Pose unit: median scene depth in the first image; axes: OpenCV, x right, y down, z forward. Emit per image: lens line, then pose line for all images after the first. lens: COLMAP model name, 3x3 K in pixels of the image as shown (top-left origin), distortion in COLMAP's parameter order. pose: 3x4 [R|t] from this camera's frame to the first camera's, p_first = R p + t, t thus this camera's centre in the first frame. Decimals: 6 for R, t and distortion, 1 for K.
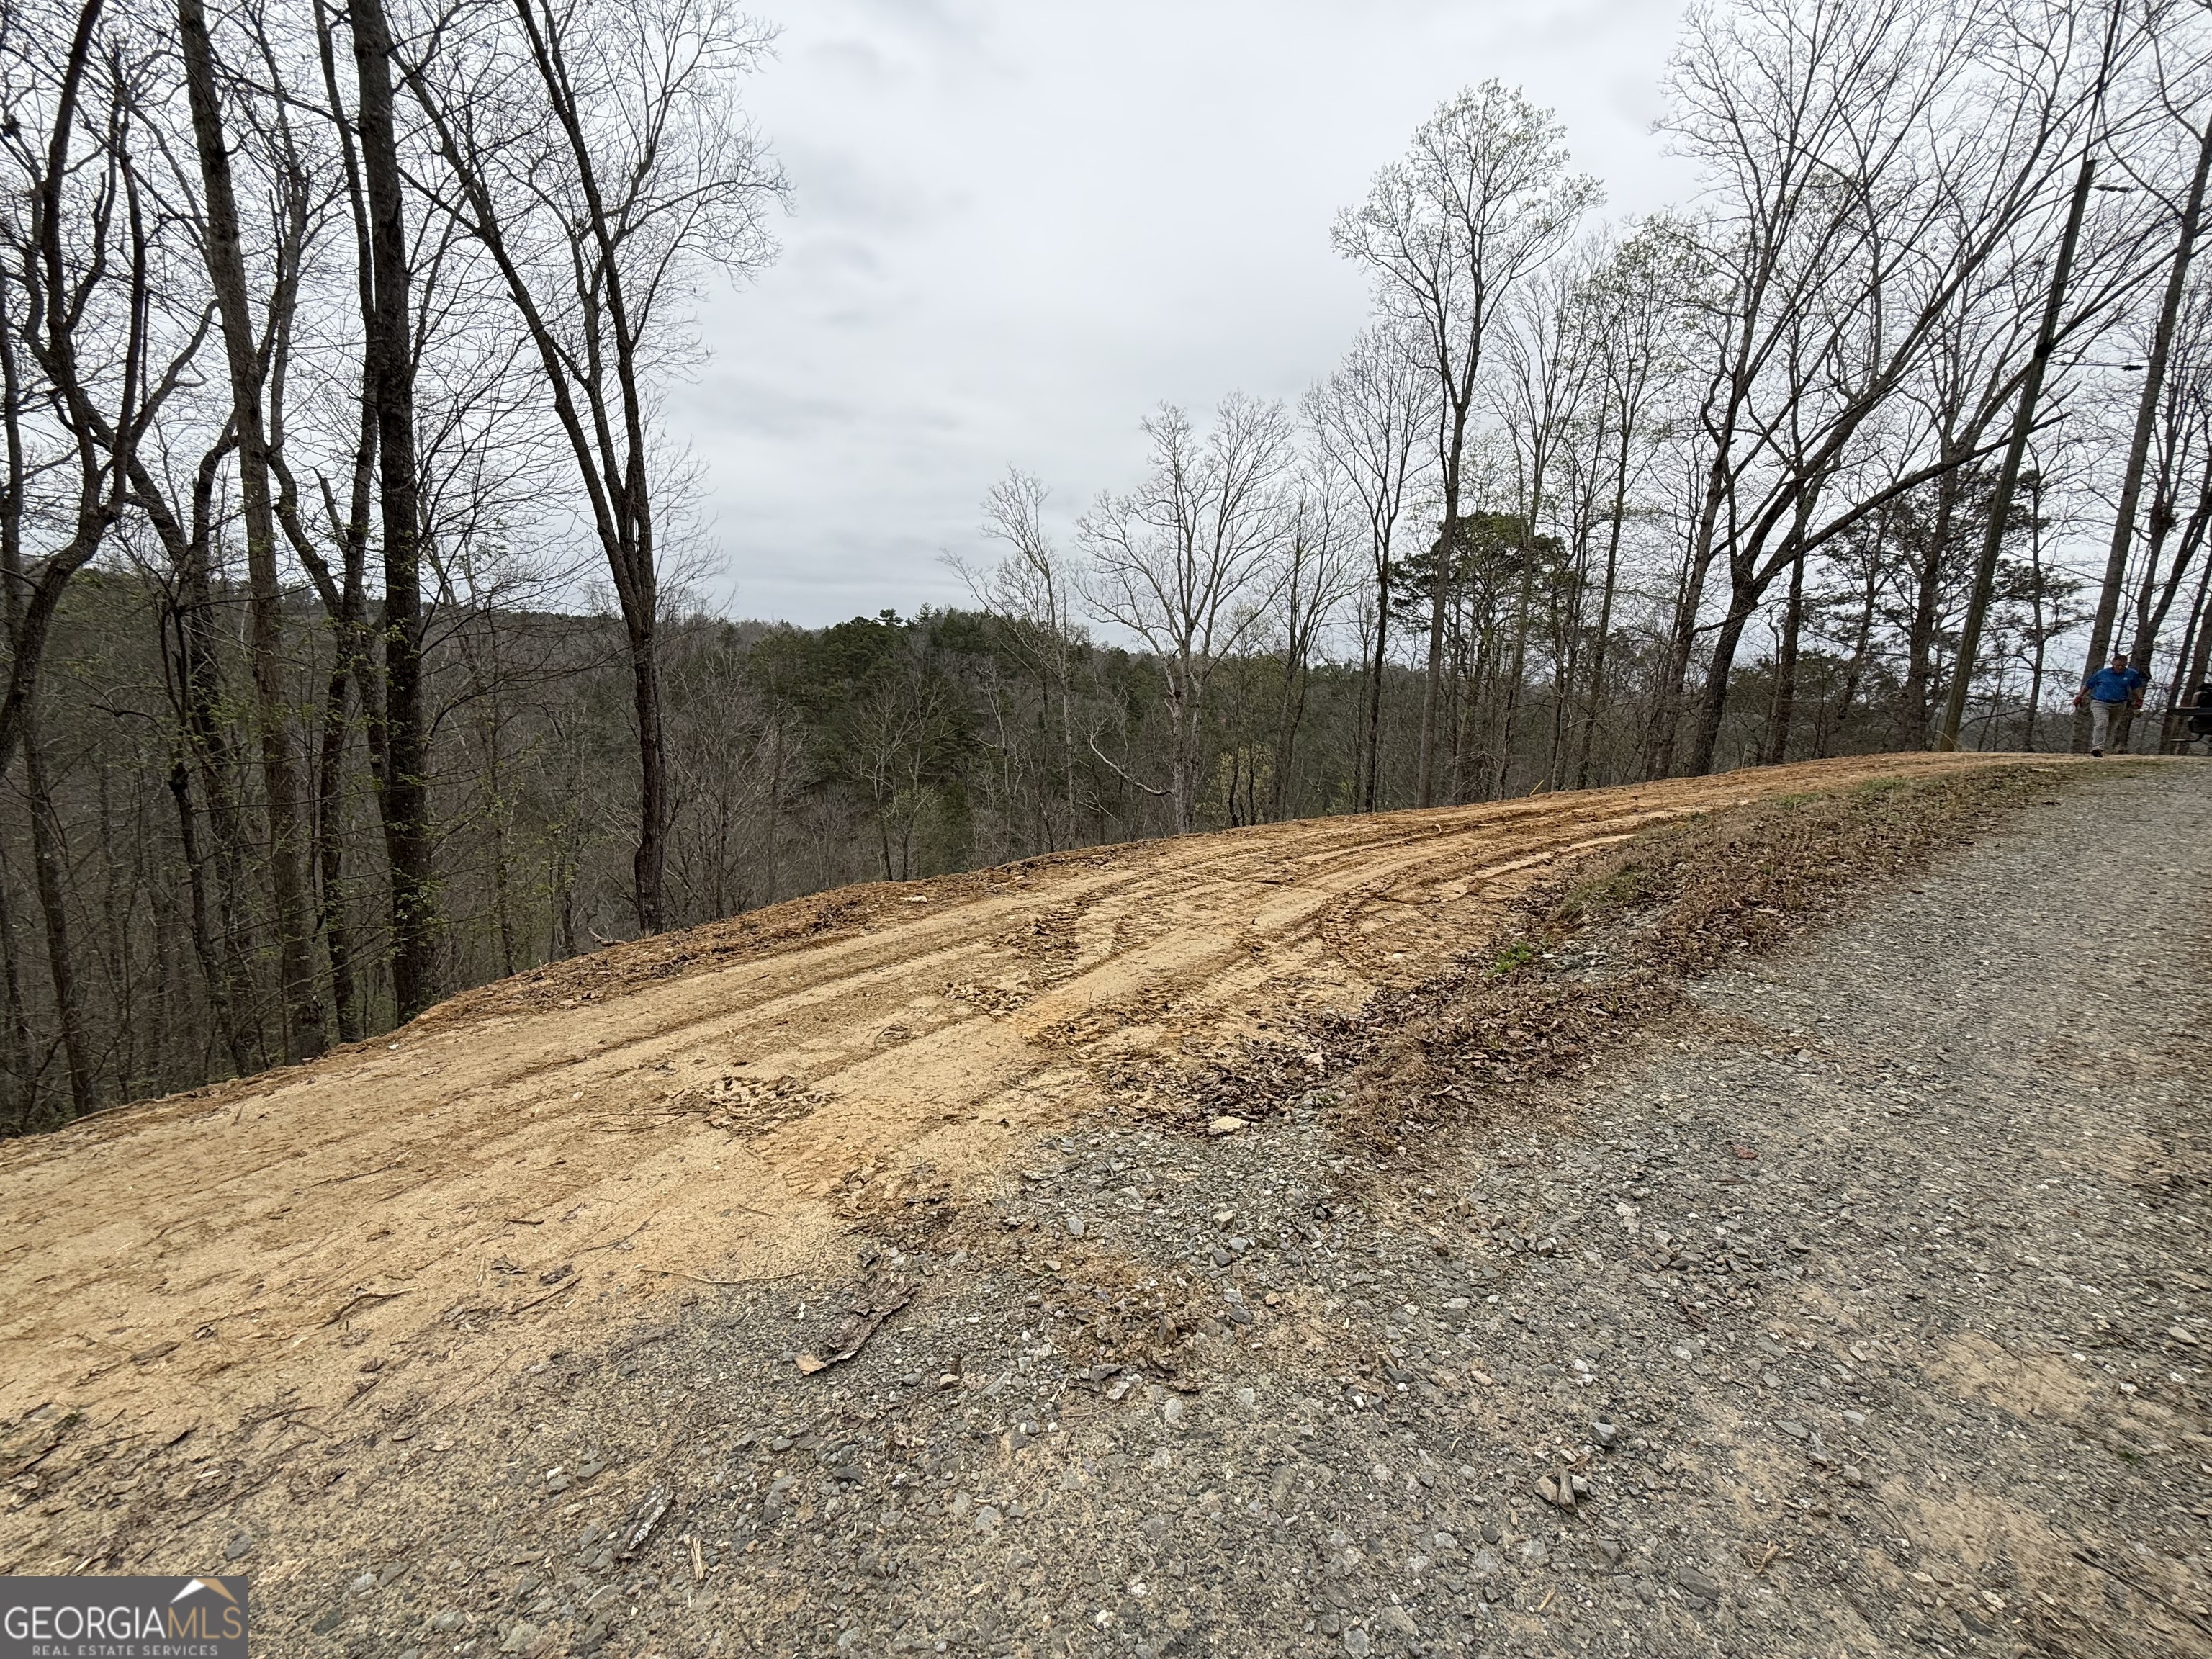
lens RADIAL K [[879.0, 0, 1109.2], [0, 879.0, 831.0], [0, 0, 1]] dist [0.000042, 0.000095]
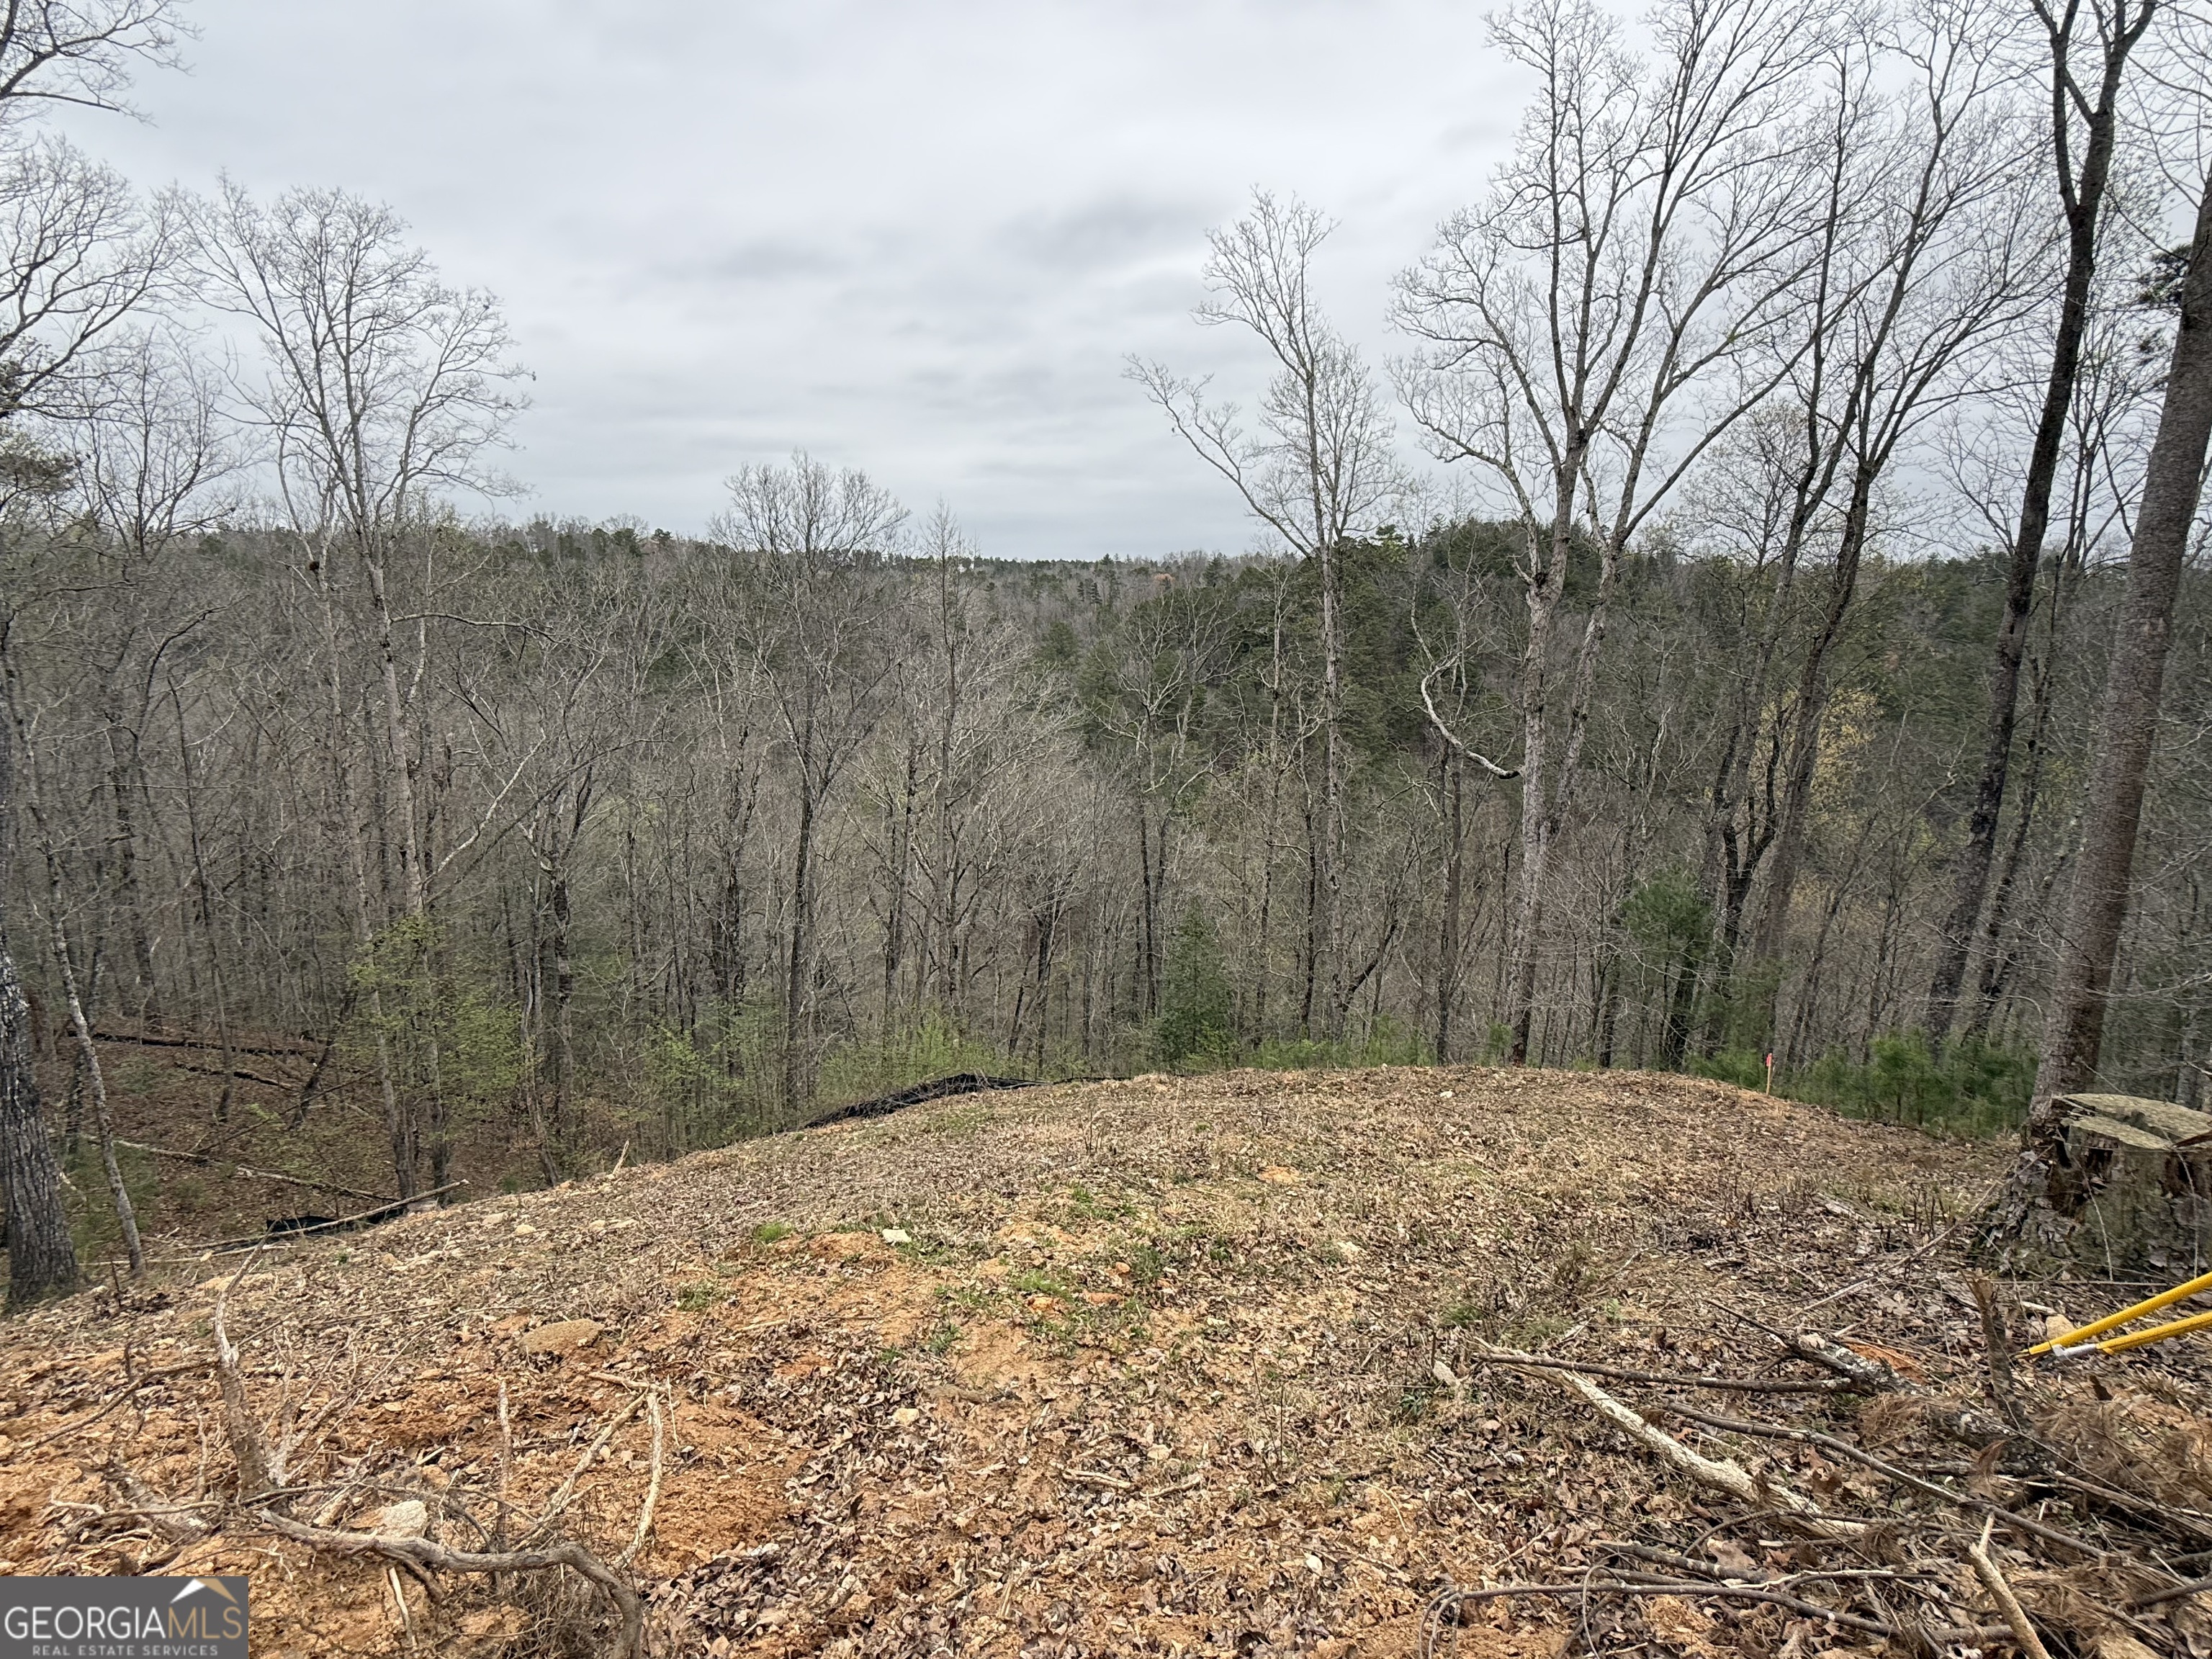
lens RADIAL K [[1029.8, 0, 1100.8], [0, 1029.8, 837.3], [0, 0, 1]] dist [-0.002831, 0.001665]
pose [[0.857878, 0.072100, -0.508770, 0.747905], [-0.052345, 0.997219, 0.053058, -0.114657], [0.511180, -0.018886, 0.859266, 1.581406]]
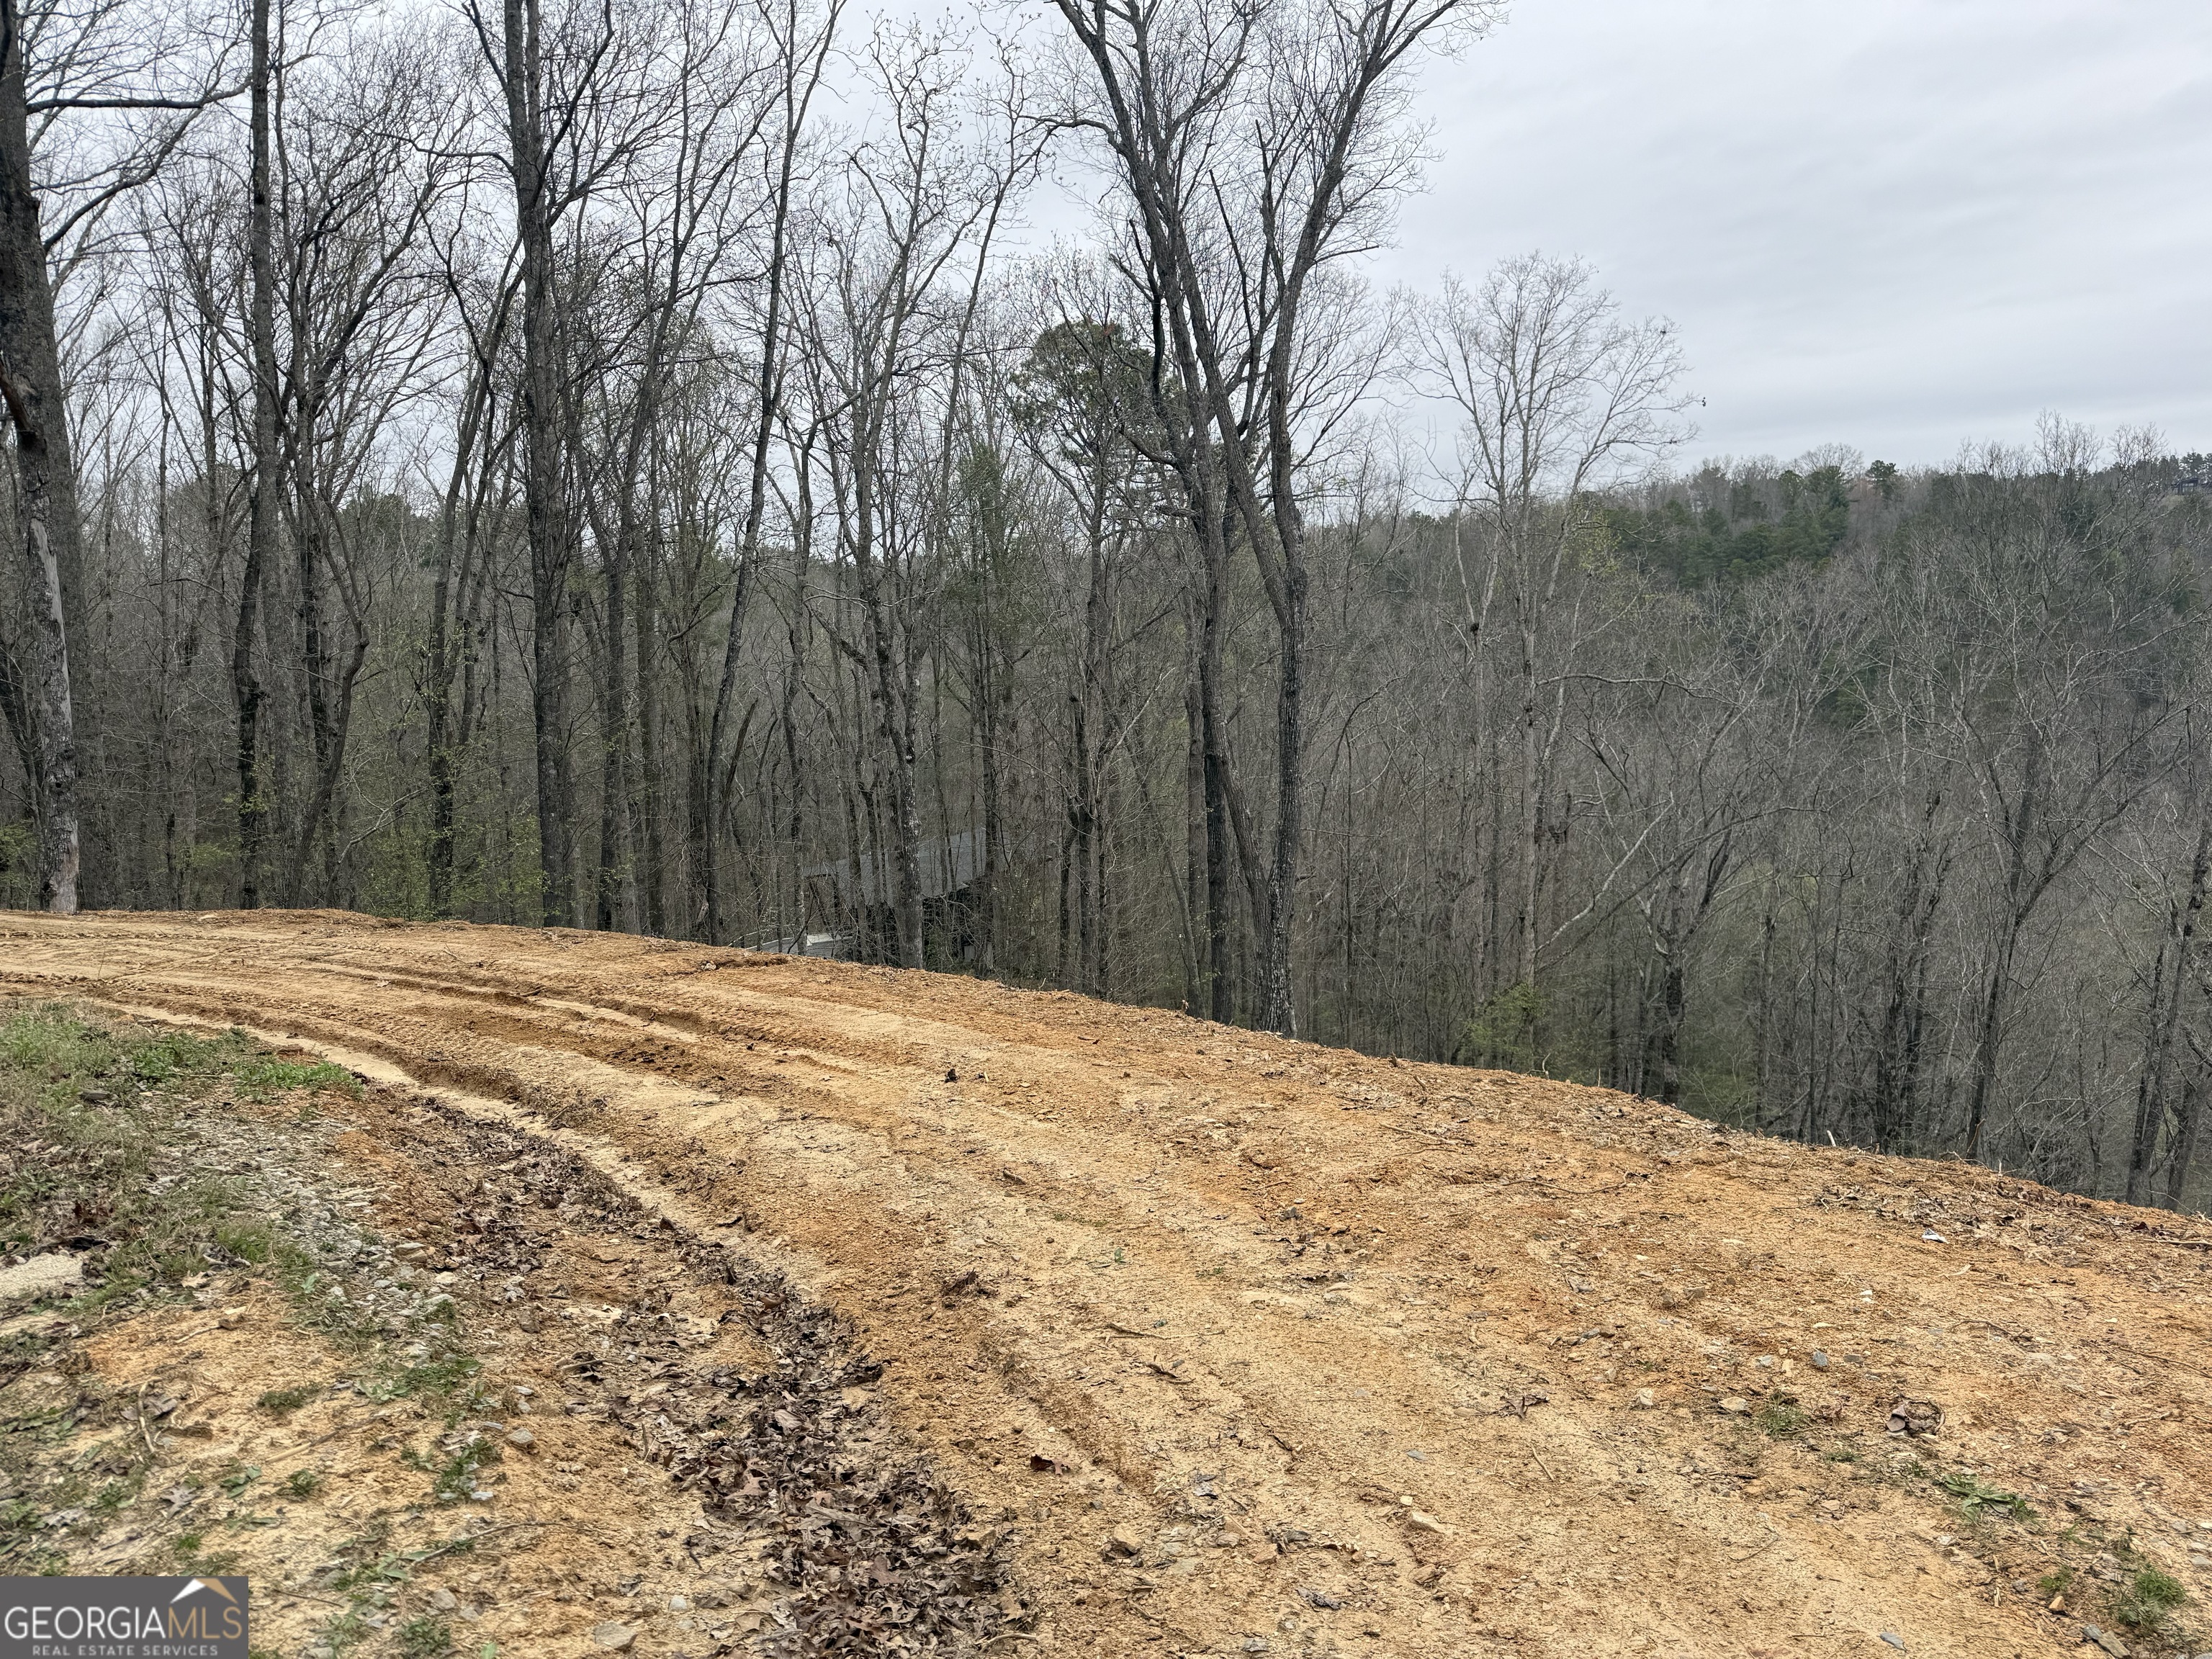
lens RADIAL K [[1554.8, 0, 1116.7], [0, 1554.8, 825.5], [0, 0, 1]] dist [0.026918, -0.034066]
pose [[0.185762, 0.080468, -0.979294, 1.458929], [-0.100810, 0.992943, 0.062467, -0.211320], [0.977410, 0.087119, 0.192563, 1.181465]]
